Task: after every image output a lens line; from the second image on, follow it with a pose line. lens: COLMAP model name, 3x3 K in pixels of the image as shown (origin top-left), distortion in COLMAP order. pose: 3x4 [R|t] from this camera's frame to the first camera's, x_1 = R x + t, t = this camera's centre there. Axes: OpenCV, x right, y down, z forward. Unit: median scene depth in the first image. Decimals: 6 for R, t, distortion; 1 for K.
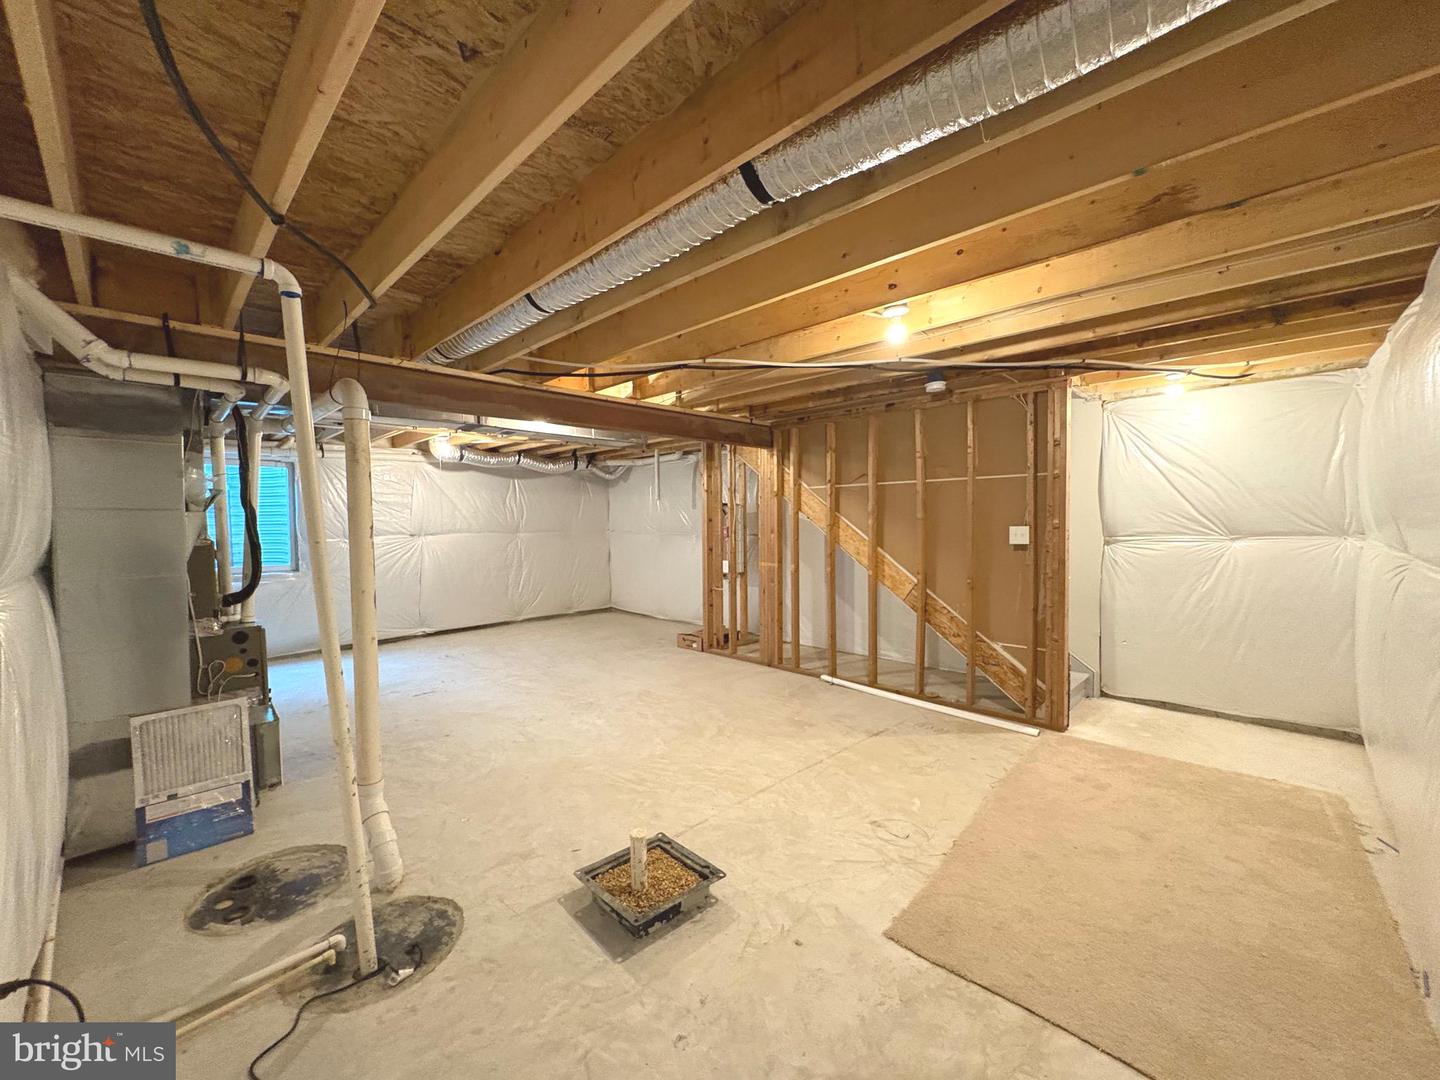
lens RADIAL K [[583.5, 0, 720.0], [0, 583.5, 540.0], [0, 0, 1]] dist [0.011977, -0.000215]
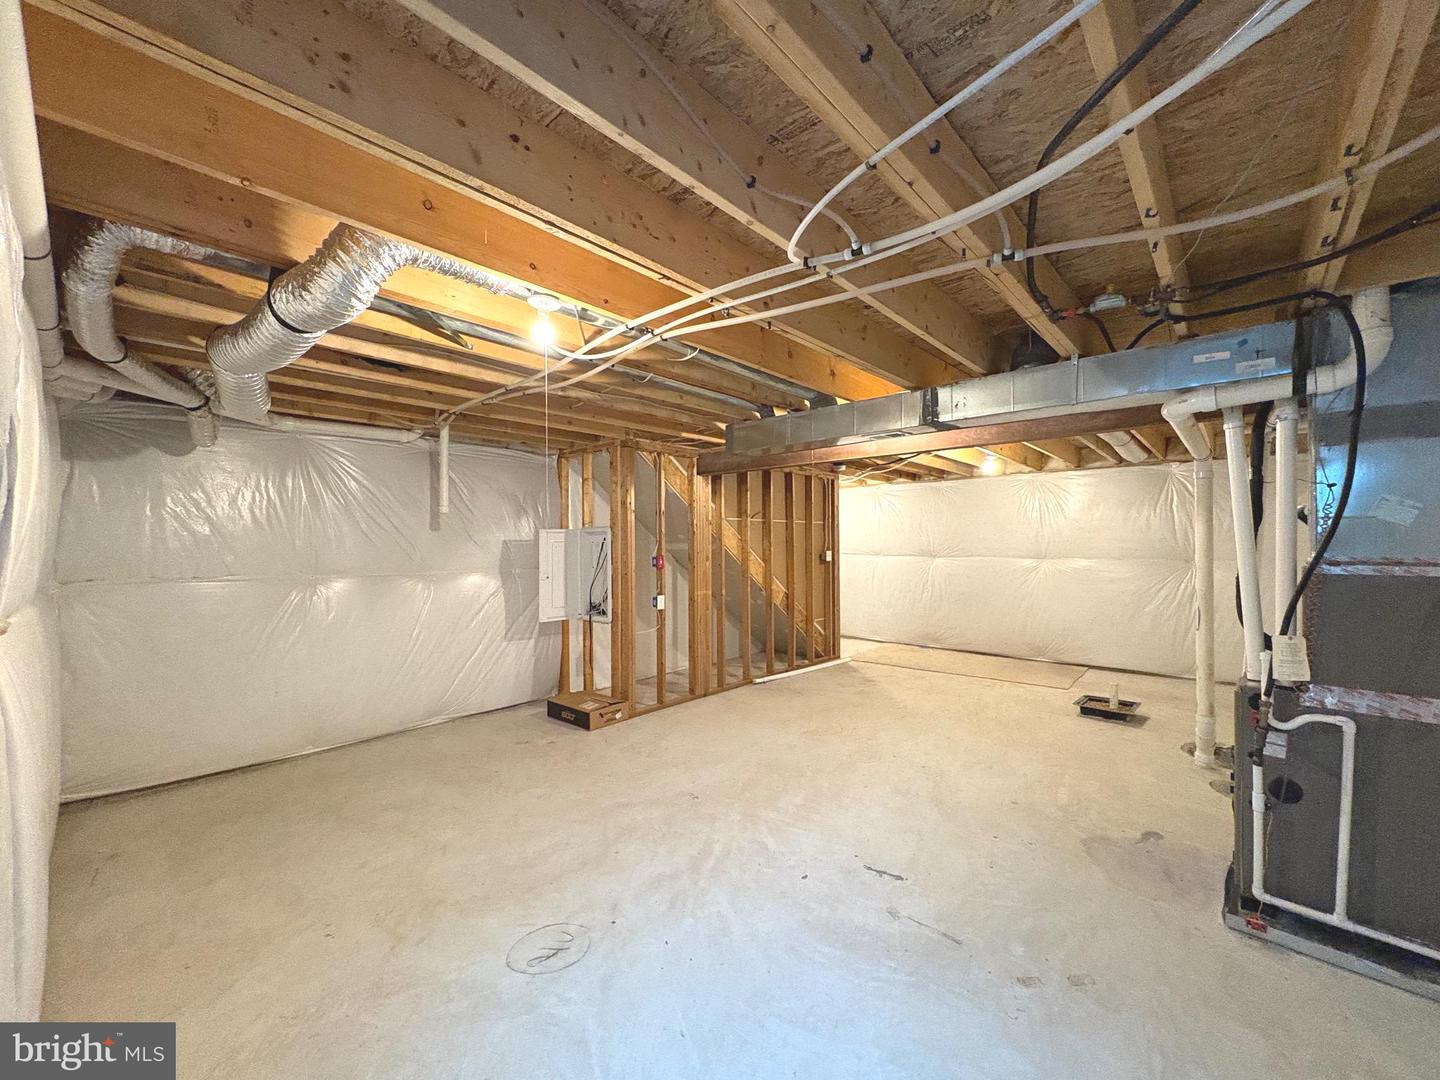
lens RADIAL K [[583.5, 0, 720.0], [0, 583.5, 540.0], [0, 0, 1]] dist [0.011977, -0.000215]
pose [[-0.056930, 0.015428, 0.998259, -1.228171], [0.039330, 0.999139, -0.013198, -0.045147], [-0.997603, 0.038510, -0.057487, 1.385293]]
